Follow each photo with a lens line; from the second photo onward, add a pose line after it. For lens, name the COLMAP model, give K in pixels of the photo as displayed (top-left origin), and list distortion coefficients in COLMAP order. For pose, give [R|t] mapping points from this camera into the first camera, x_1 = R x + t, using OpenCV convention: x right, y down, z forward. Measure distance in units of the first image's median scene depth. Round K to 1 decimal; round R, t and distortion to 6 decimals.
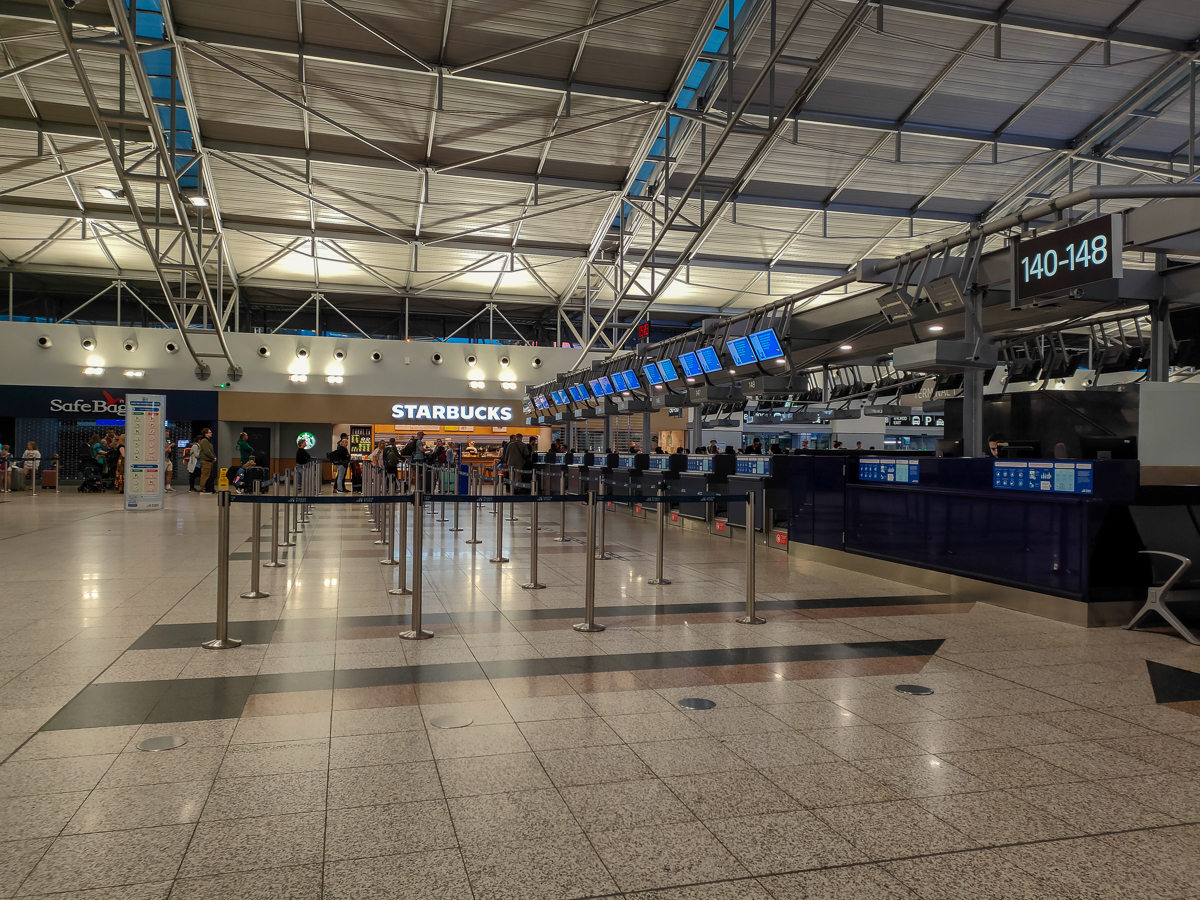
lens RADIAL K [[896.4, 0, 603.2], [0, 896.4, 450.8], [0, 0, 1]] dist [0.029516, 0.008439]
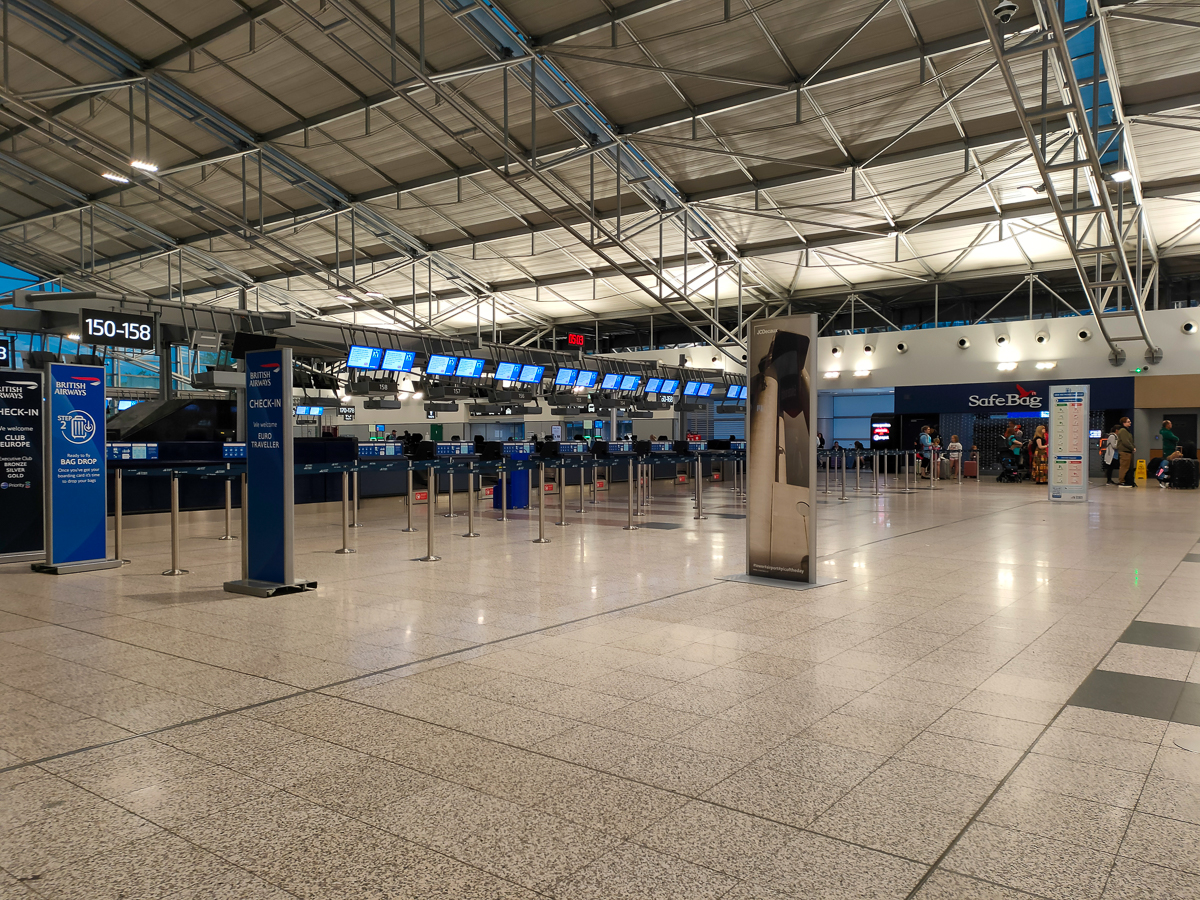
lens RADIAL K [[896.4, 0, 569.2], [0, 896.4, 444.7], [0, 0, 1]] dist [0.029516, 0.008439]
pose [[0.578410, -0.010325, -0.815681, 0.779015], [0.011565, 0.999923, -0.004456, 0.010917], [0.815664, -0.006856, 0.578485, 0.222207]]
